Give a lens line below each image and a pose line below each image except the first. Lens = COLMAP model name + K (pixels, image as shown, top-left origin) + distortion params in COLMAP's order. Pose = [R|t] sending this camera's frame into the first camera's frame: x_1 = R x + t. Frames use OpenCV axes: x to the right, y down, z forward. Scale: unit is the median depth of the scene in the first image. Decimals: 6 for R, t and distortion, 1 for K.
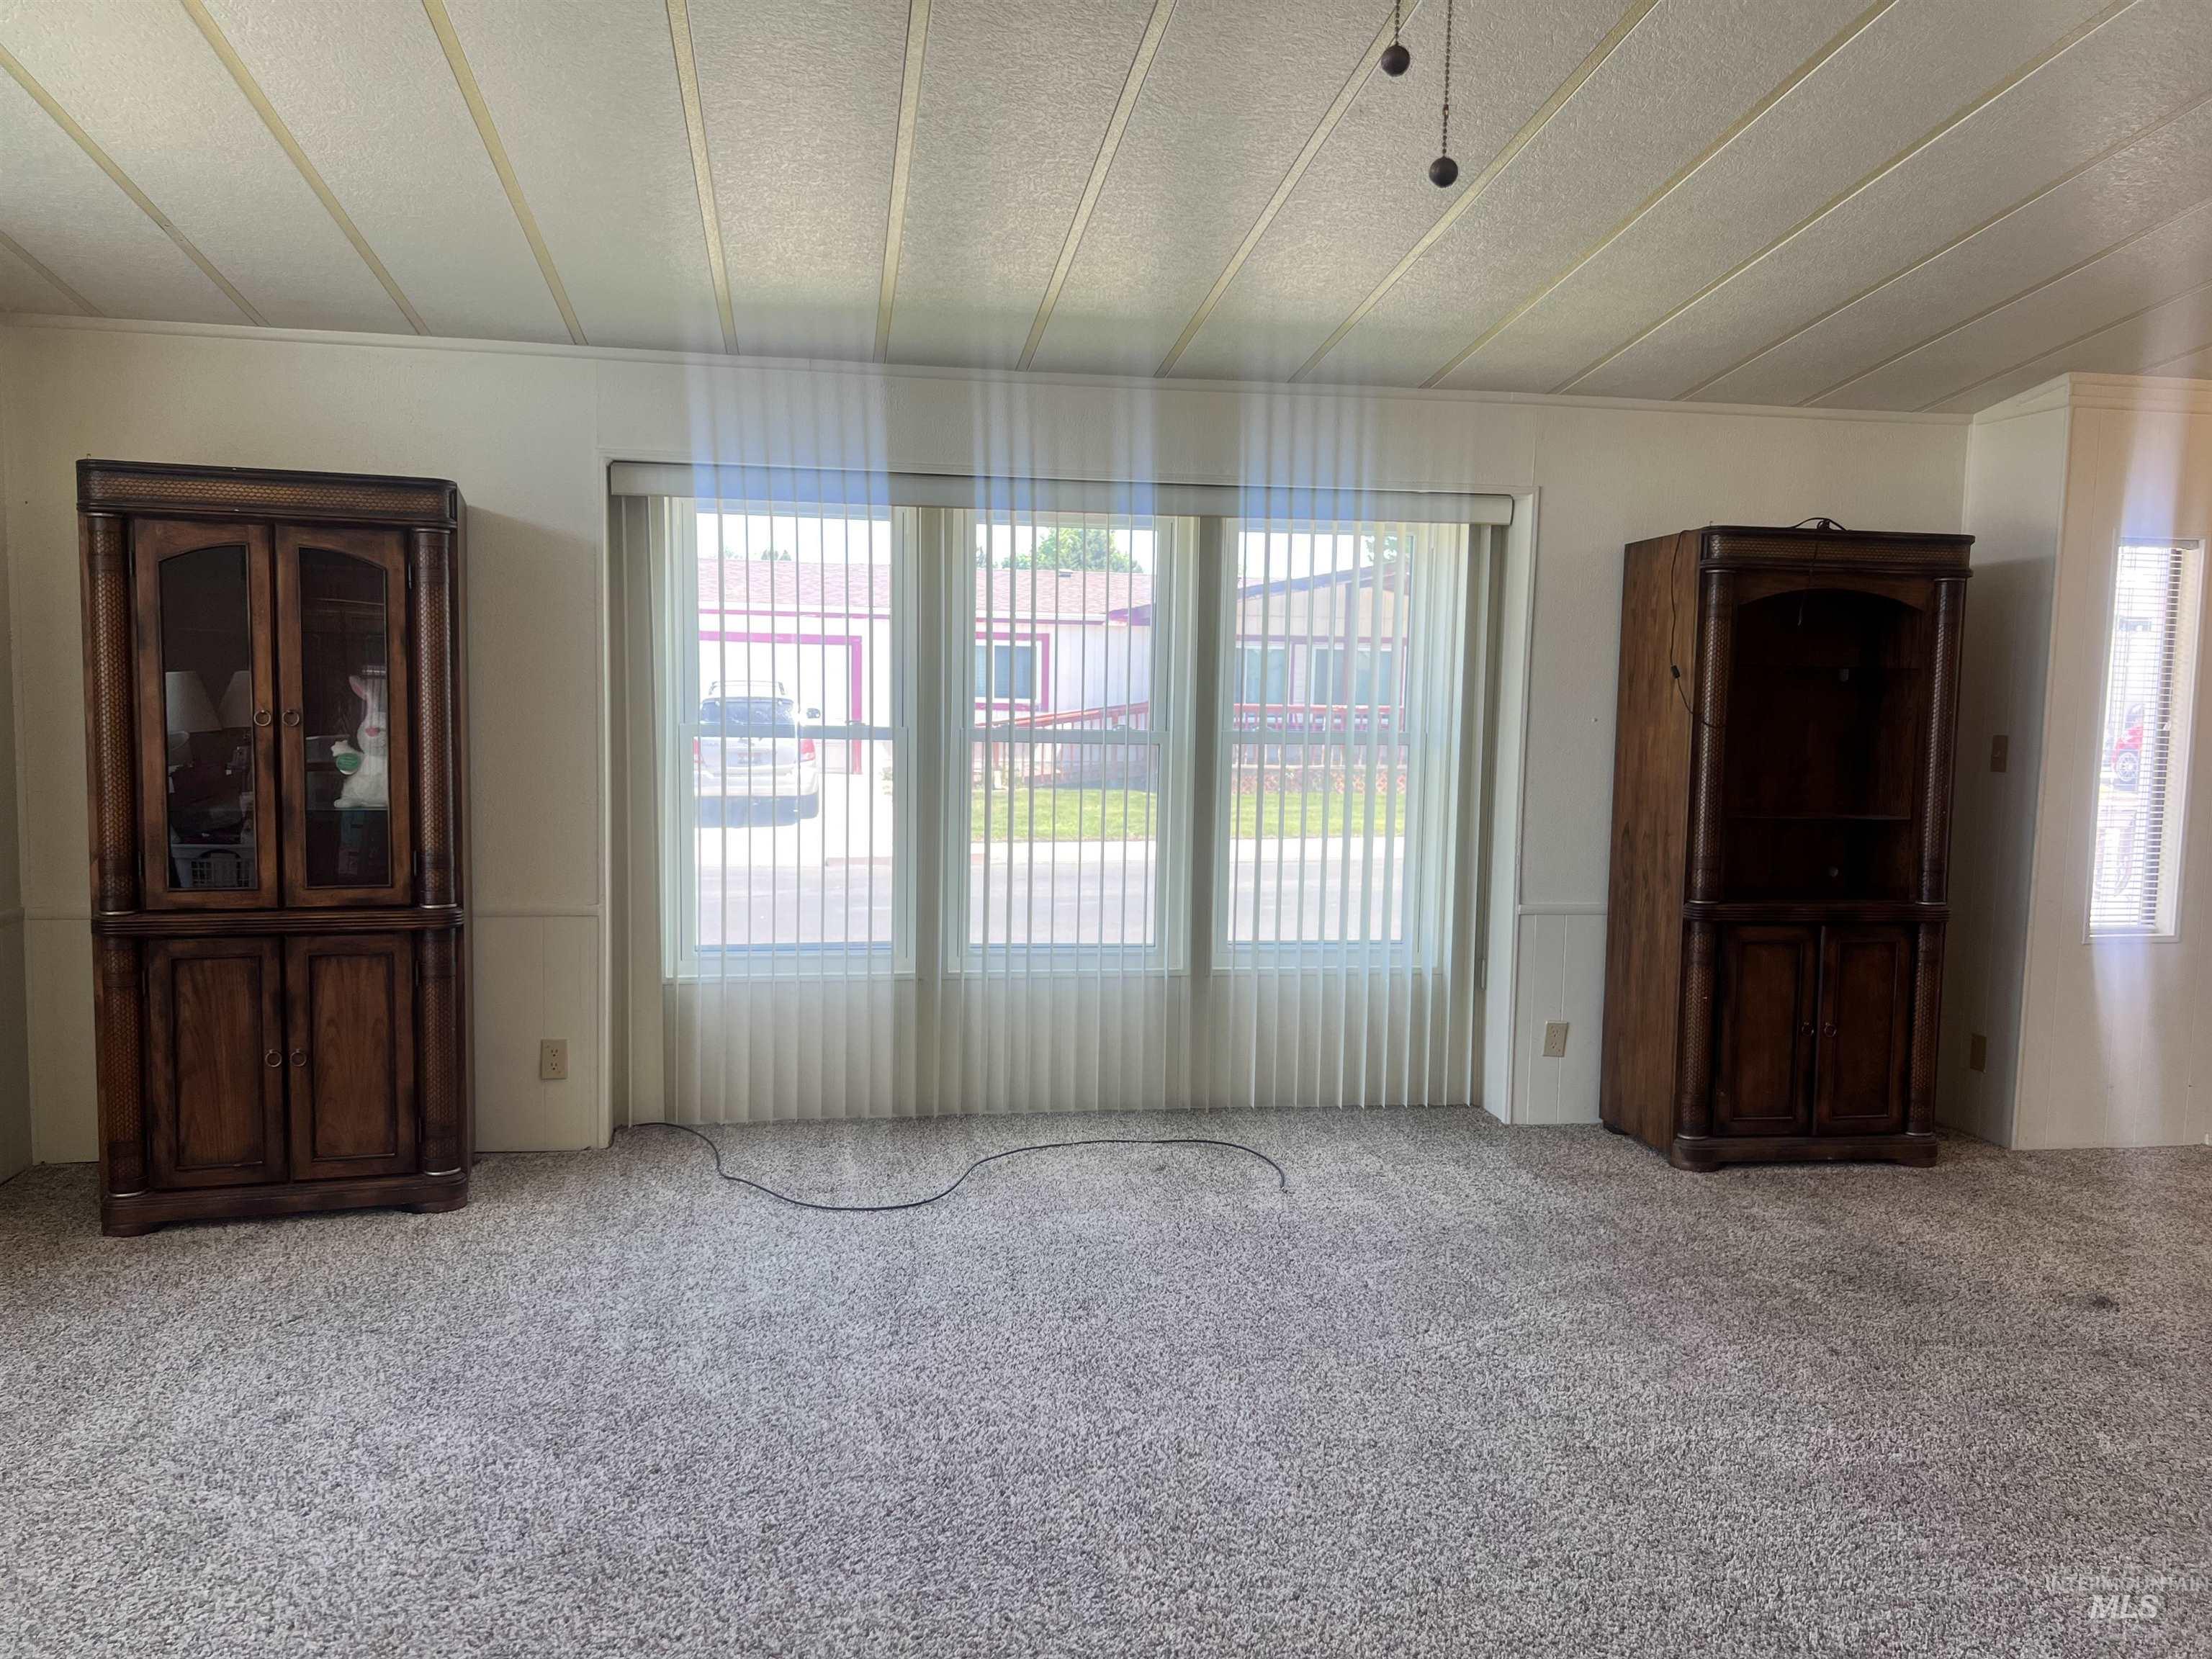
lens RADIAL K [[1672.7, 0, 1101.1], [0, 1672.7, 831.2], [0, 0, 1]] dist [0.064680, -0.064735]
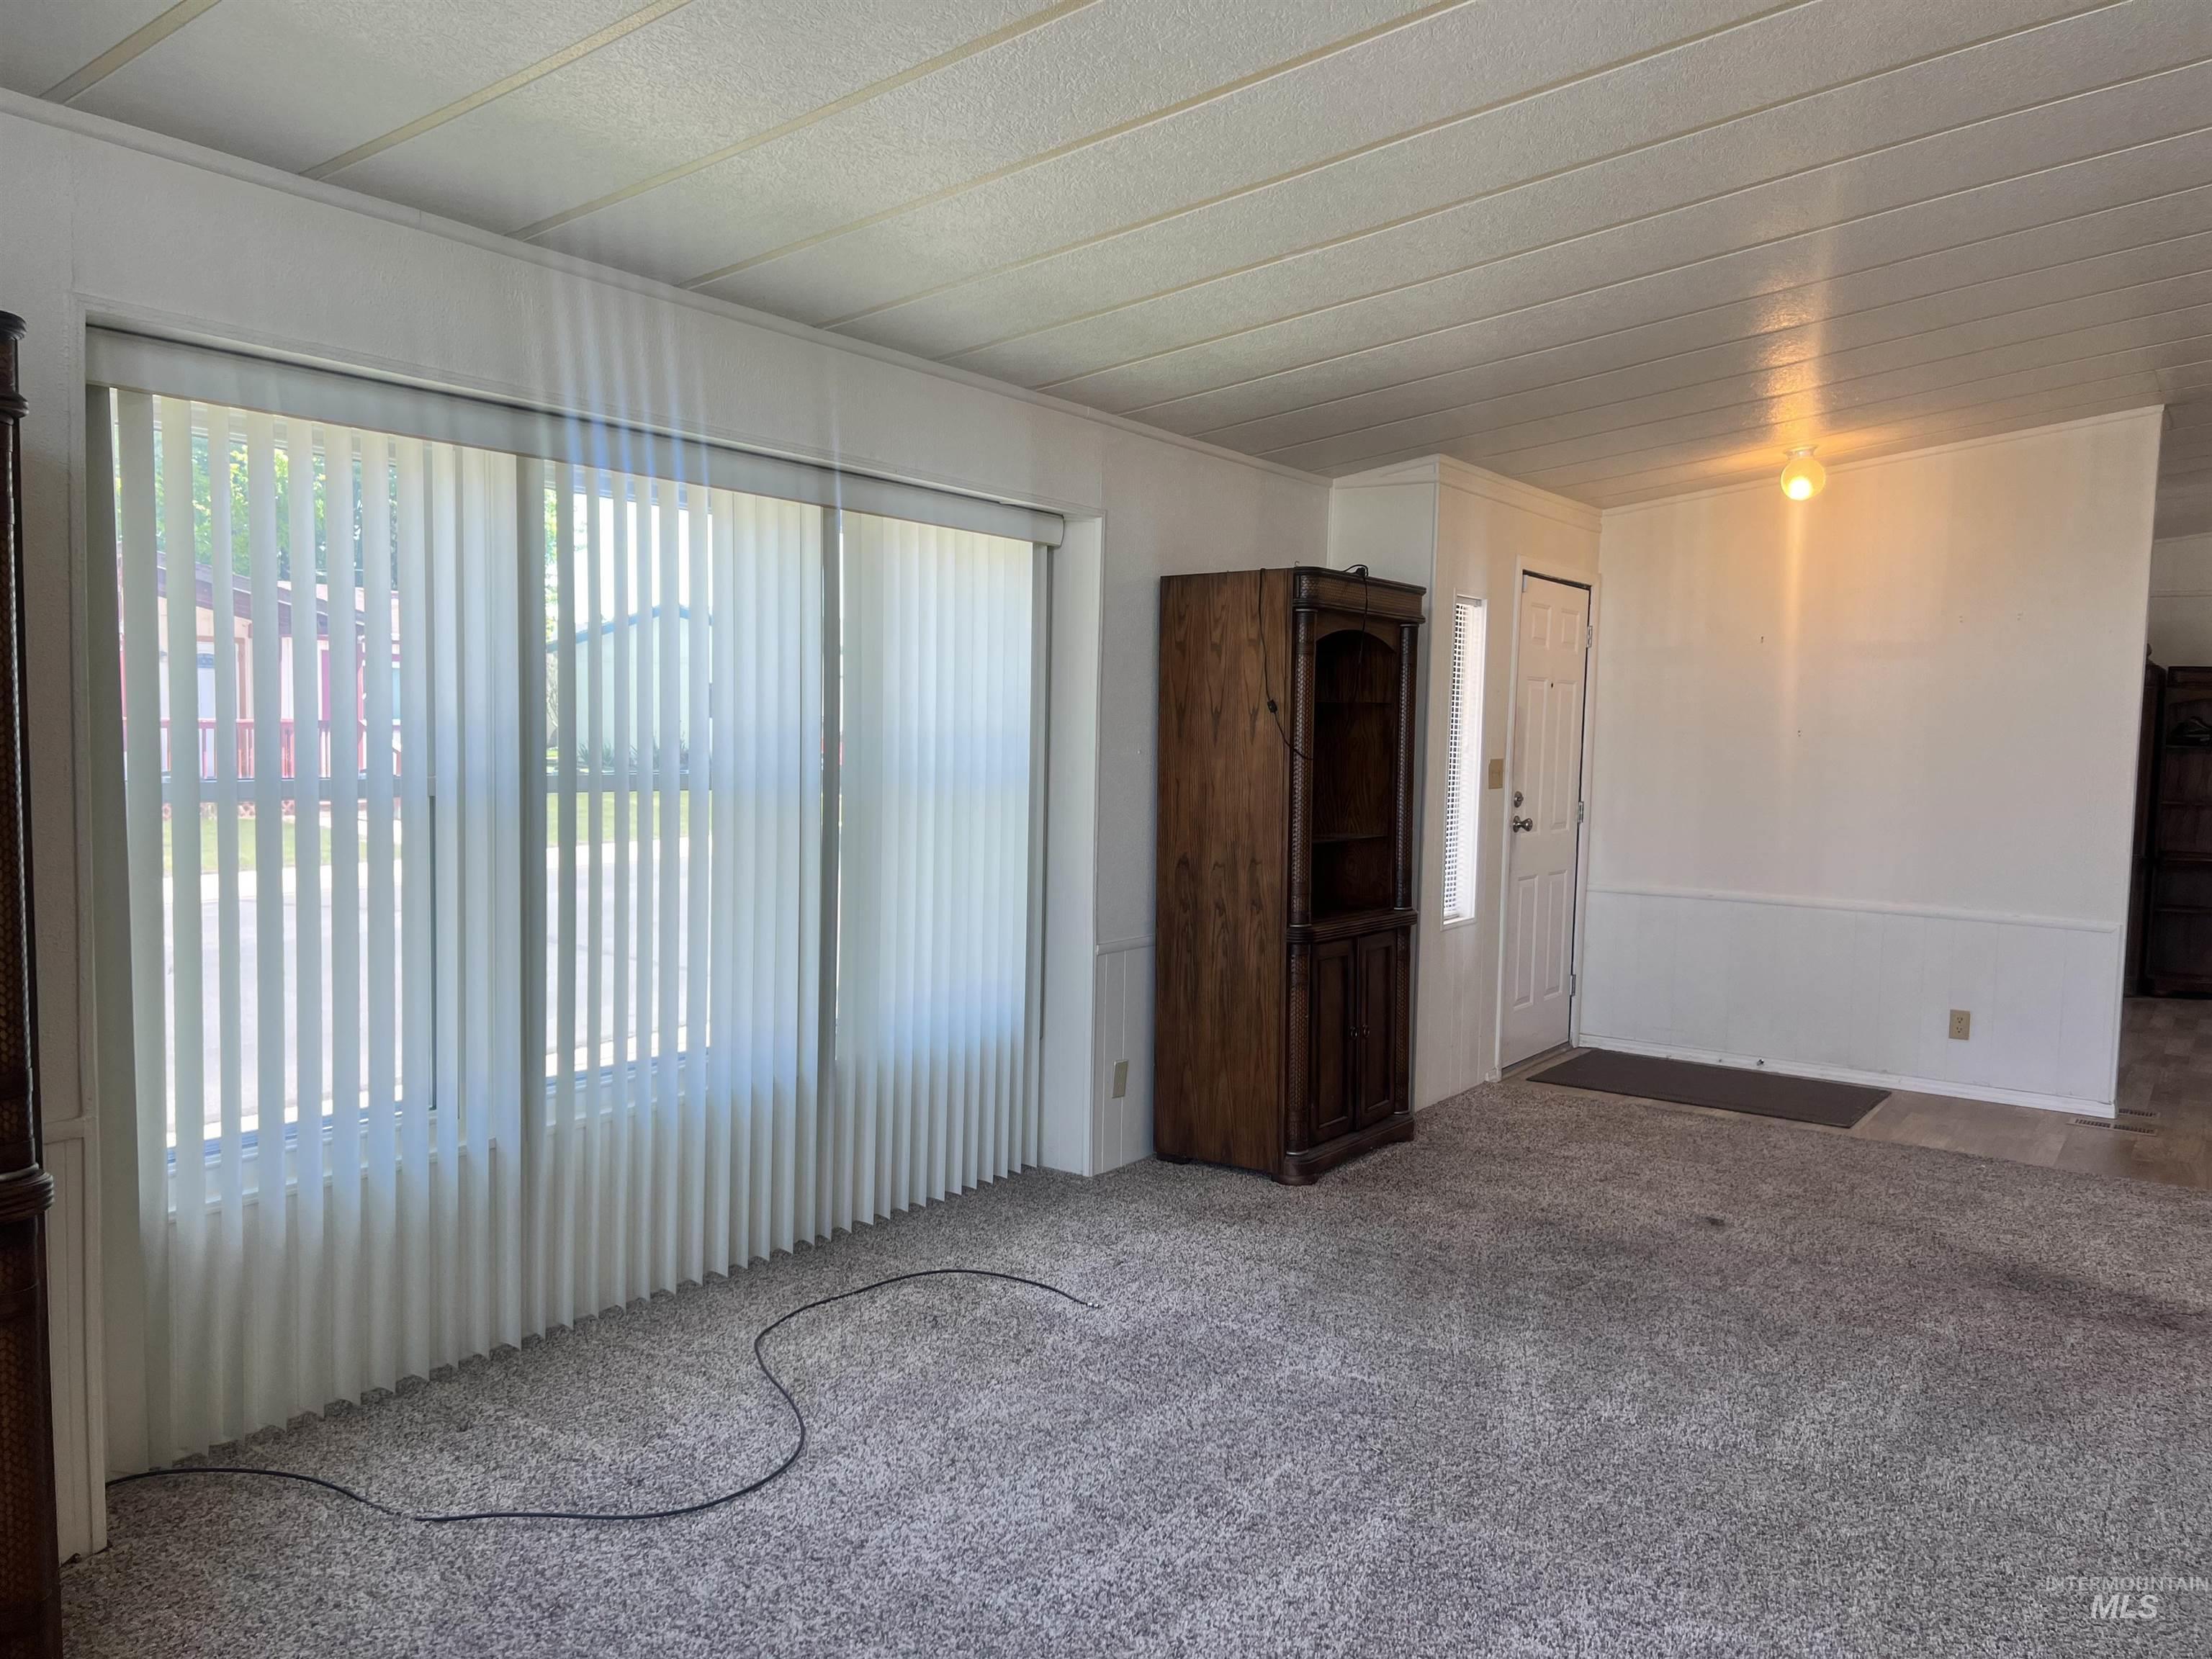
lens RADIAL K [[1672.7, 0, 1101.1], [0, 1672.7, 831.2], [0, 0, 1]] dist [0.064680, -0.064735]
pose [[0.684934, -0.051782, 0.726763, -0.472662], [0.051474, 0.998418, 0.022626, -0.045684], [-0.726785, 0.021912, 0.686516, 0.374461]]
